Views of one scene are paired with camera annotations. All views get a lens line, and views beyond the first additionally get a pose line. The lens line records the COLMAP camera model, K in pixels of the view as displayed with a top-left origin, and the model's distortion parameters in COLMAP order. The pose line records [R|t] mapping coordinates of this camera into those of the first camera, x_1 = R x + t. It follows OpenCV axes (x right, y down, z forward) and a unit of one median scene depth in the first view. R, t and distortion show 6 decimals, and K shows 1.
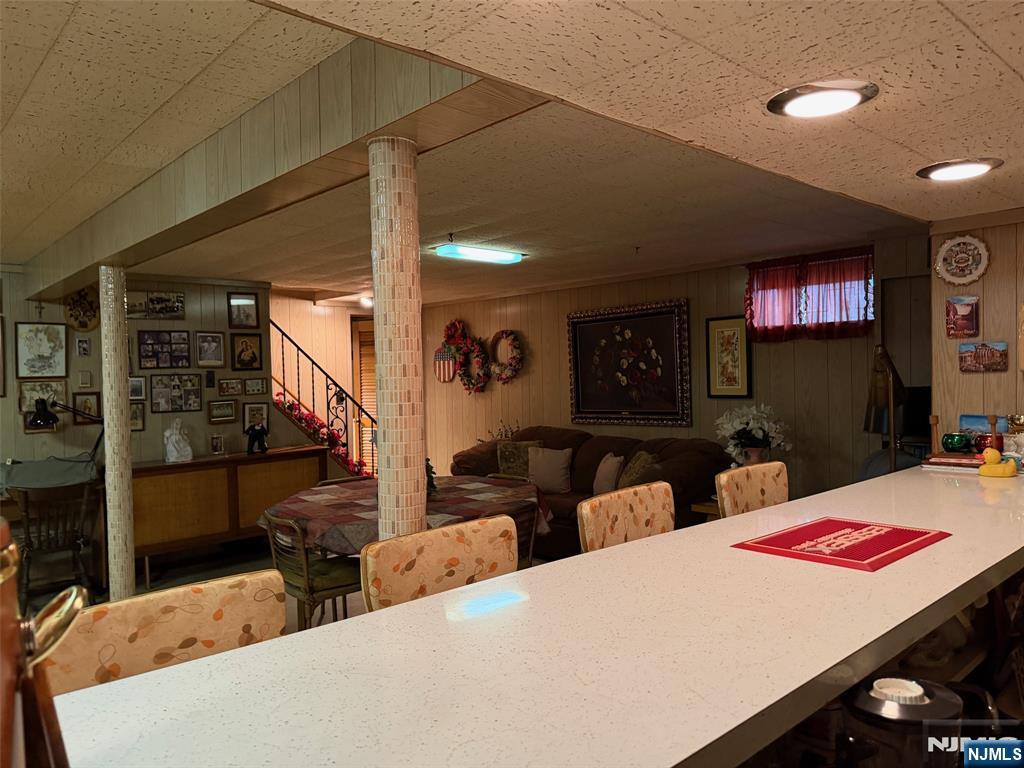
lens RADIAL K [[713.5, 0, 514.0], [0, 713.5, 383.8], [0, 0, 1]] dist [0.044493, -0.071166]
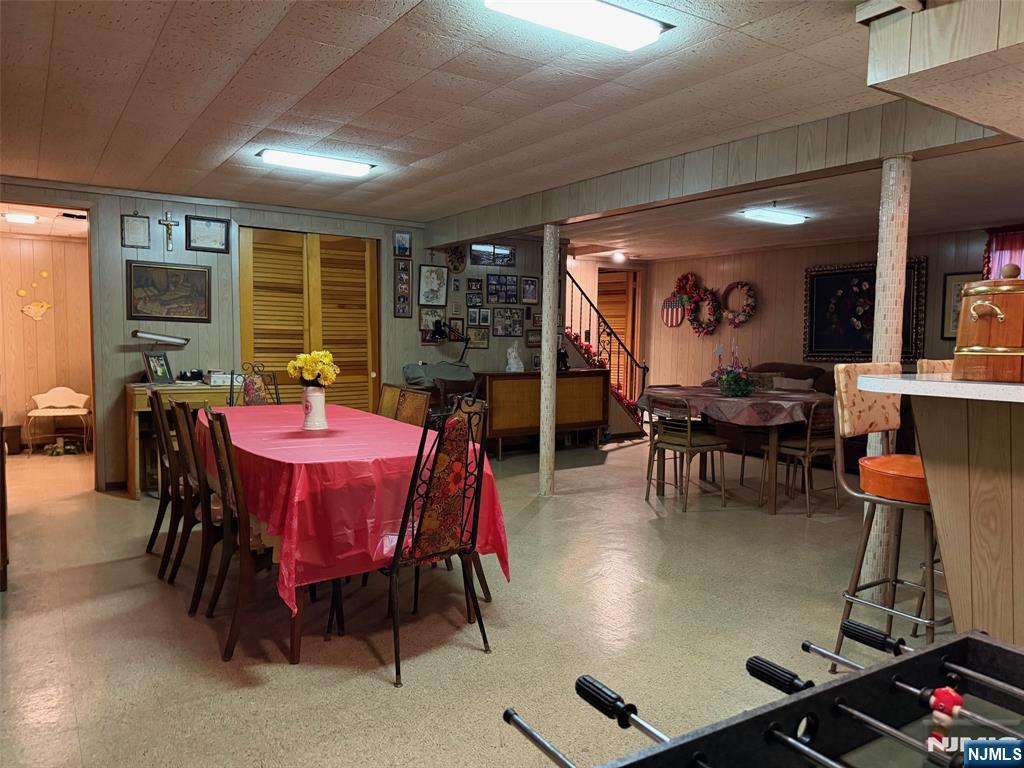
lens RADIAL K [[713.5, 0, 509.4], [0, 713.5, 391.5], [0, 0, 1]] dist [0.044493, -0.071166]
pose [[0.988128, 0.045823, -0.146643, -0.272946], [-0.036769, 0.997281, 0.063870, 0.057593], [0.149171, -0.057720, 0.987125, -0.317713]]
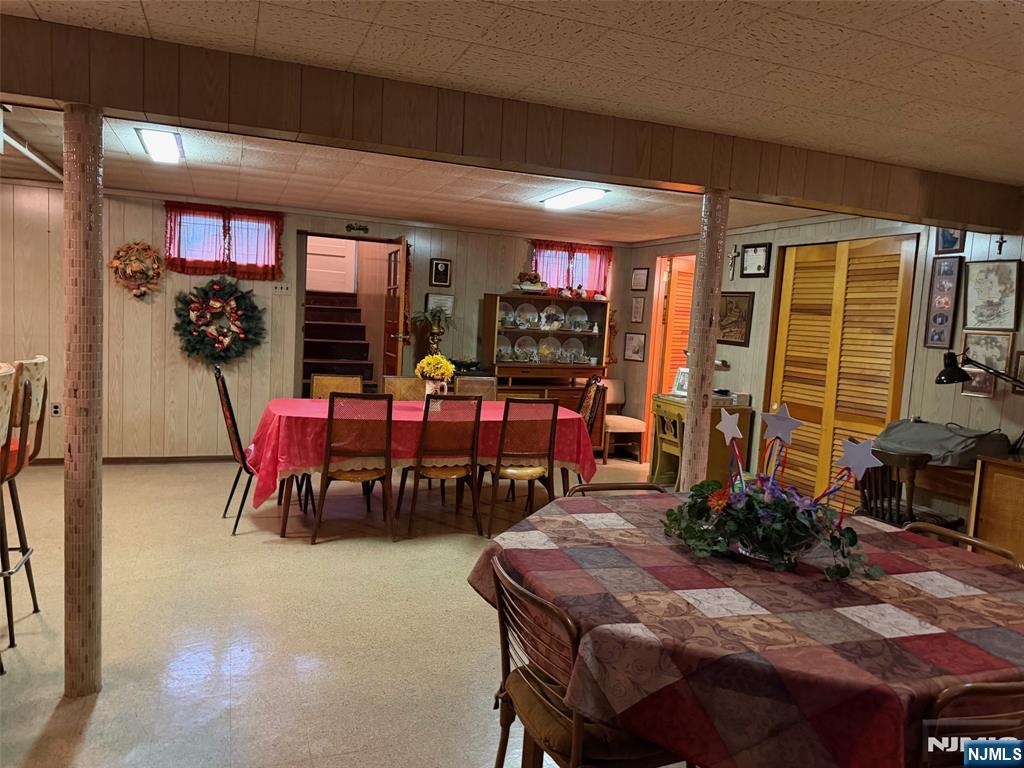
lens RADIAL K [[713.5, 0, 512.6], [0, 713.5, 382.3], [0, 0, 1]] dist [0.044493, -0.071166]
pose [[-0.371321, 0.082646, -0.924819, 0.266516], [-0.065043, 0.991269, 0.114699, -0.006502], [0.926224, 0.102743, -0.362703, 0.728684]]
